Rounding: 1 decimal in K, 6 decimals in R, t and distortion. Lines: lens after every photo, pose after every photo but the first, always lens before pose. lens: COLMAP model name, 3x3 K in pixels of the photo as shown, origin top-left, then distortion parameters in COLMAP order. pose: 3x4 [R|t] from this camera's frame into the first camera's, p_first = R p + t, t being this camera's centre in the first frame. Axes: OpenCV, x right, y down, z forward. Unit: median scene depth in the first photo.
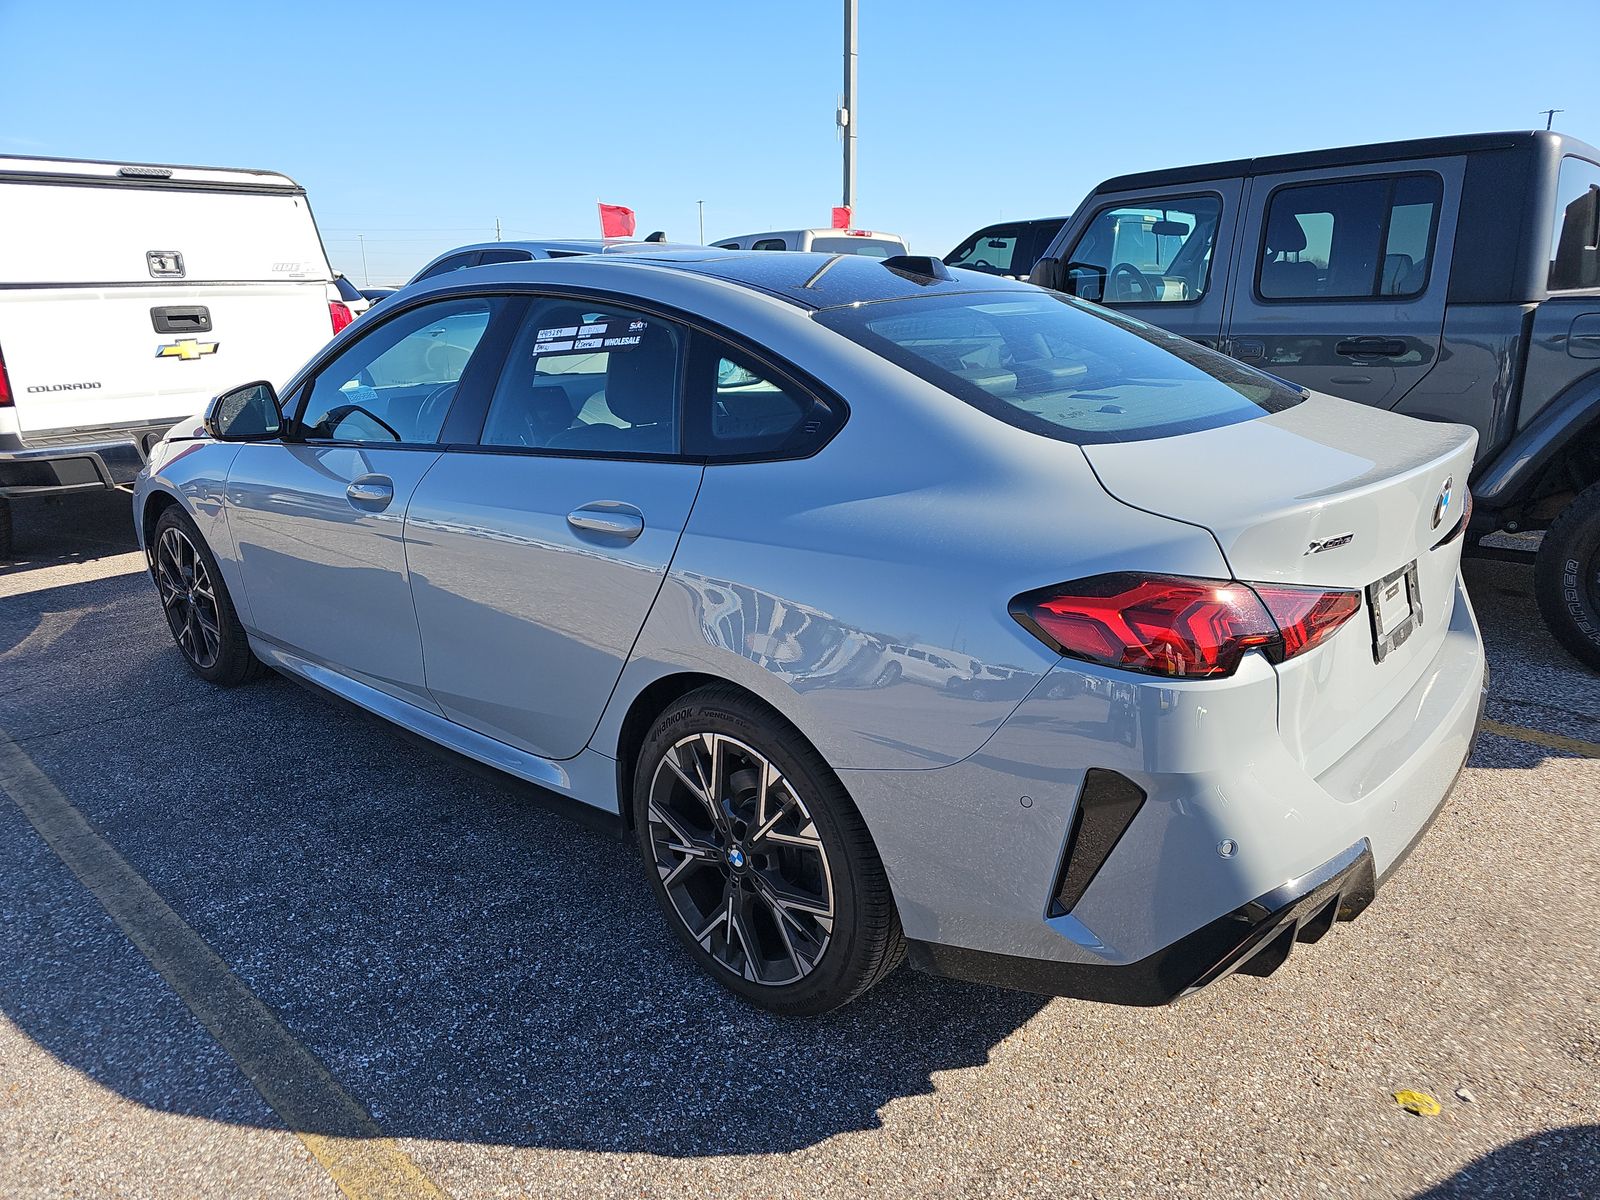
lens RADIAL K [[1047.2, 0, 807.6], [0, 1047.2, 614.8], [0, 0, 1]] dist [0.008353, -0.009254]
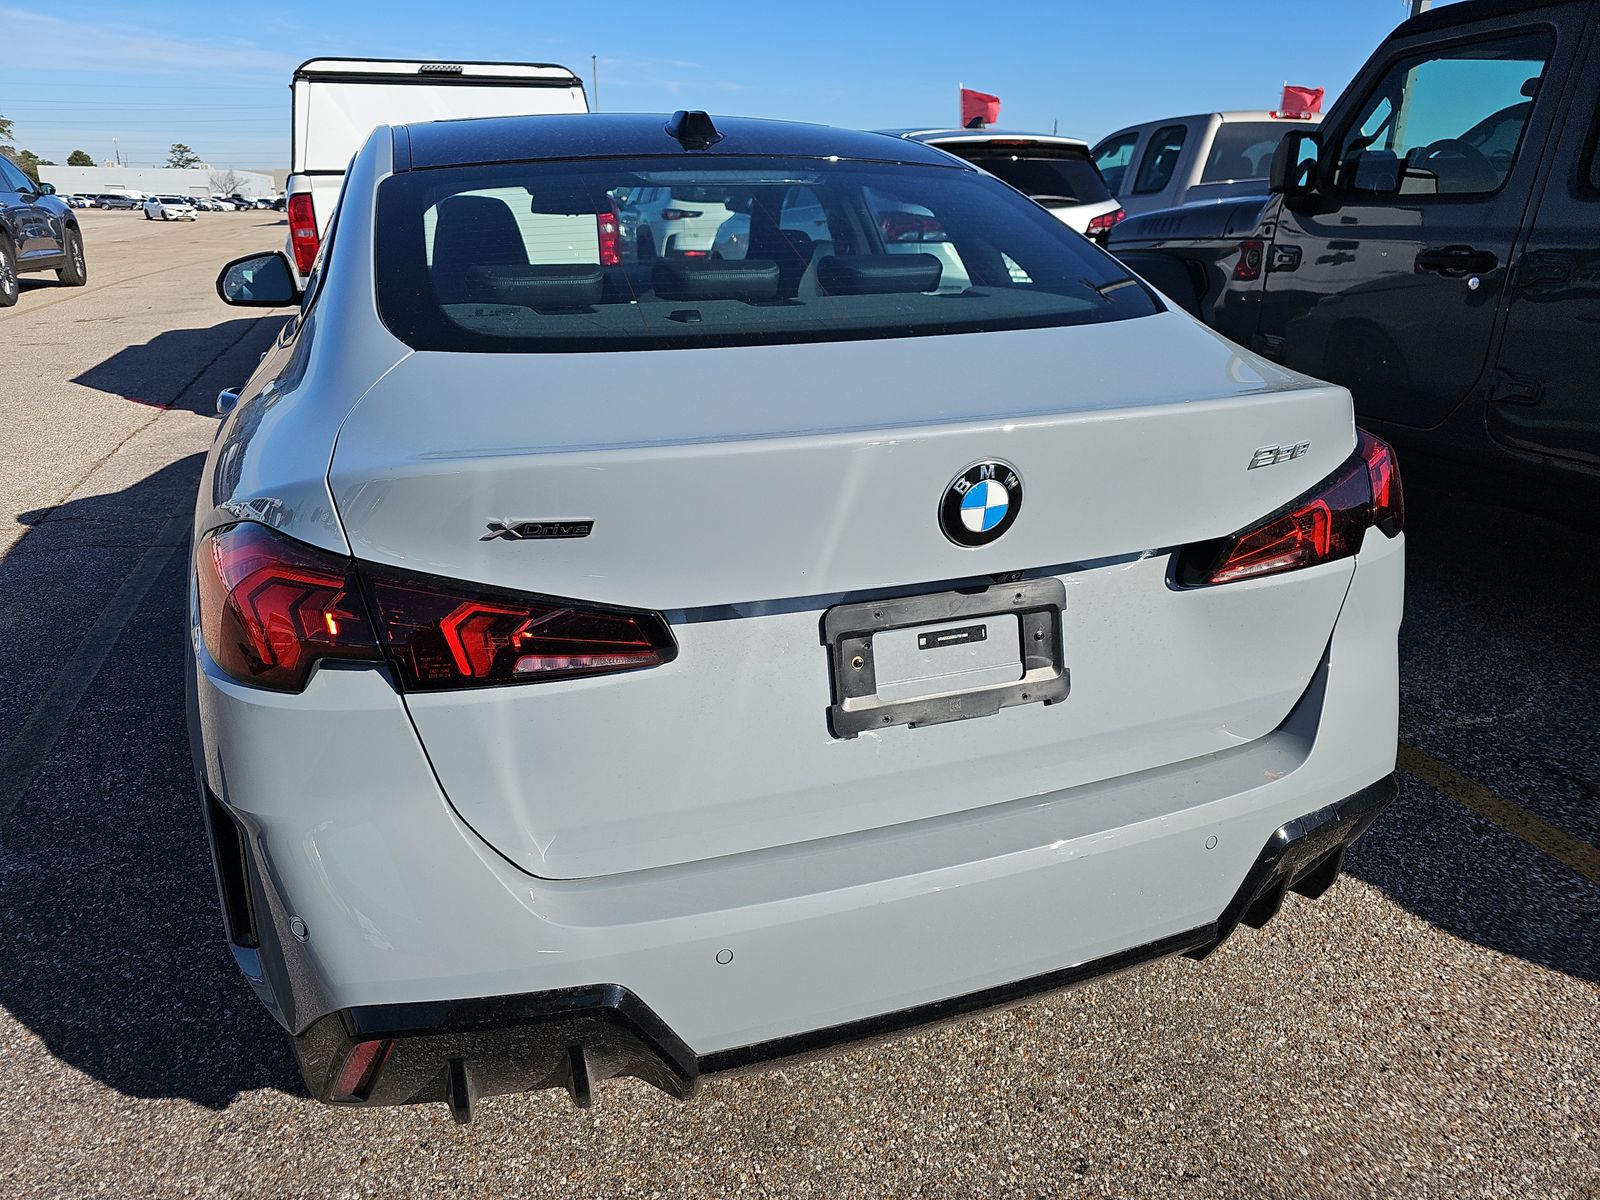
lens RADIAL K [[1047.2, 0, 790.9], [0, 1047.2, 586.2], [0, 0, 1]] dist [0.008353, -0.009254]
pose [[0.876737, 0.175515, -0.447802, 0.295926], [-0.148819, 0.984344, 0.094443, -0.037560], [0.457367, -0.016160, 0.889131, 0.160169]]
